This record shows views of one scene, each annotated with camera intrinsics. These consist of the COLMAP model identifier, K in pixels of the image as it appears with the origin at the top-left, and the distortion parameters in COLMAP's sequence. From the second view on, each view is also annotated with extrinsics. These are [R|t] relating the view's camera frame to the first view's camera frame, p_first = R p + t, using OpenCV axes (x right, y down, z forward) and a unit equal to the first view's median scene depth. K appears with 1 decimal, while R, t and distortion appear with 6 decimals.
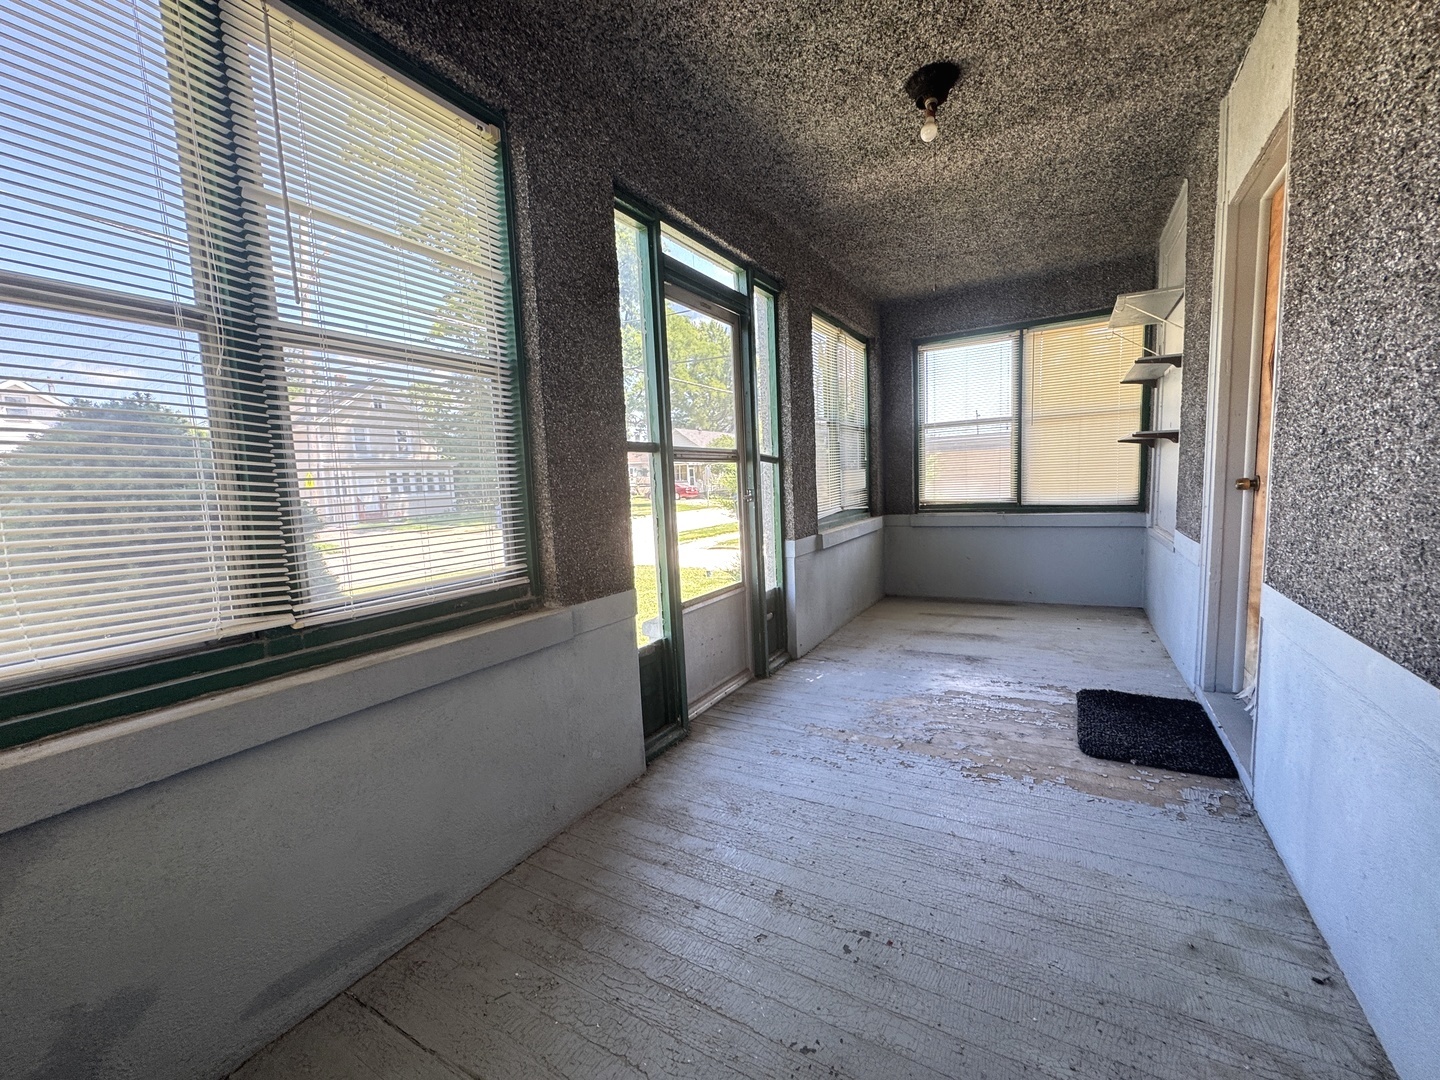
lens RADIAL K [[579.8, 0, 725.5], [0, 579.8, 548.7], [0, 0, 1]] dist [-0.004240, 0.000125]
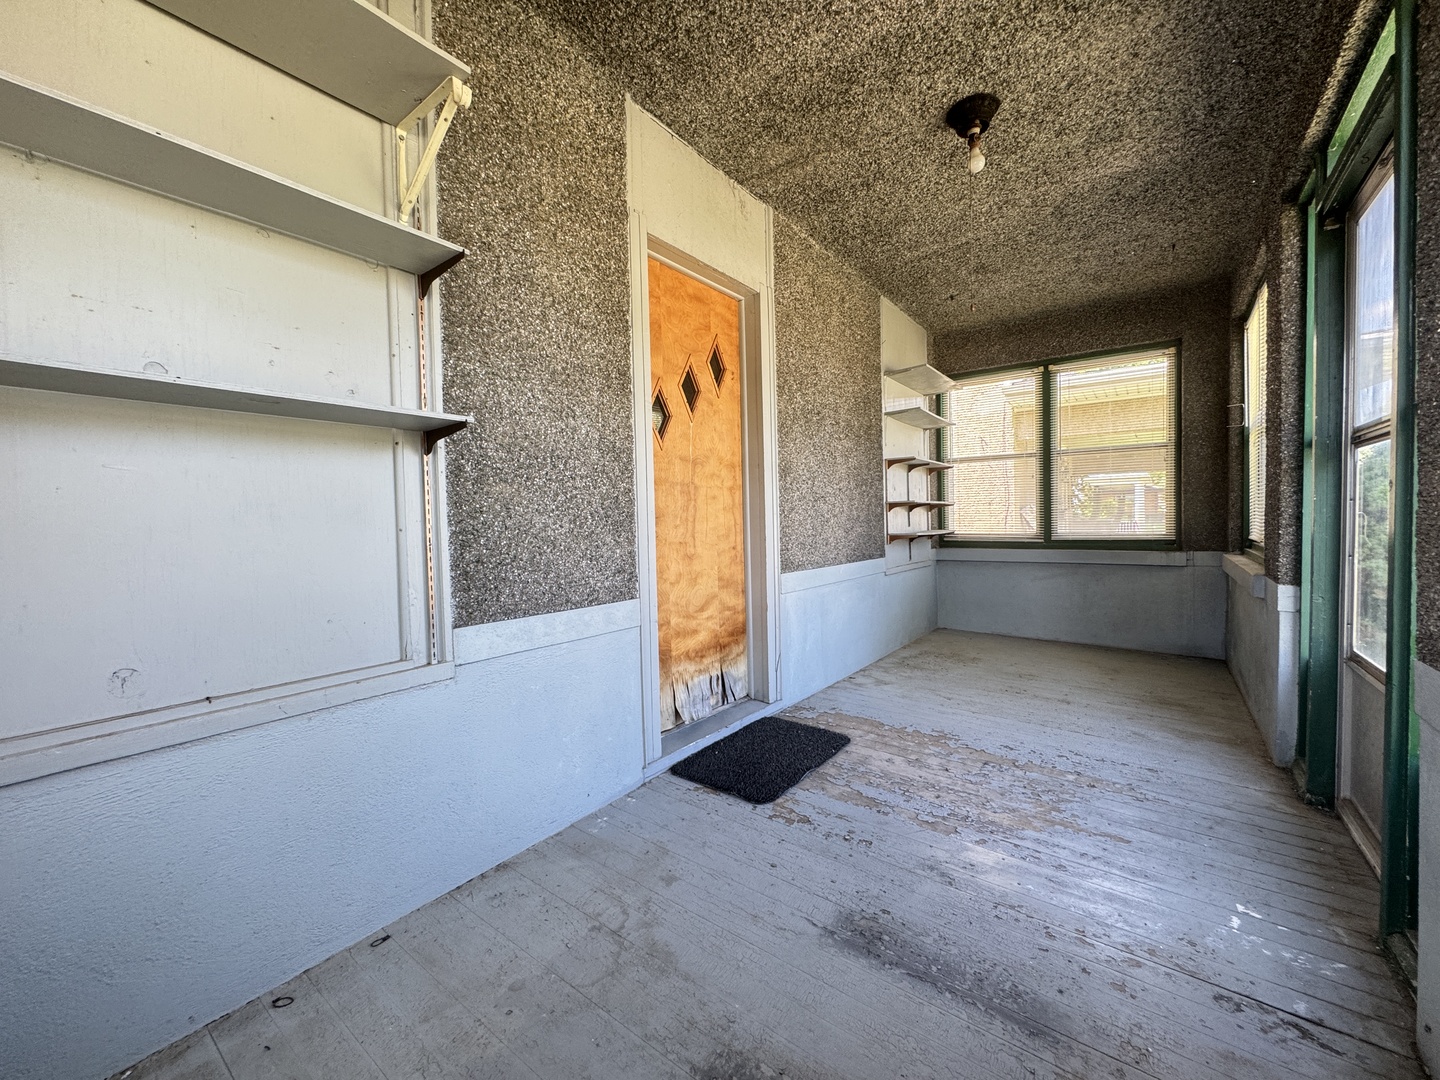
lens RADIAL K [[579.8, 0, 710.1], [0, 579.8, 541.8], [0, 0, 1]] dist [-0.004240, 0.000125]
pose [[-0.989664, 0.060863, 0.129853, 0.664104], [0.079540, 0.986394, 0.143873, -0.223055], [-0.119329, 0.152714, -0.981040, 1.962949]]
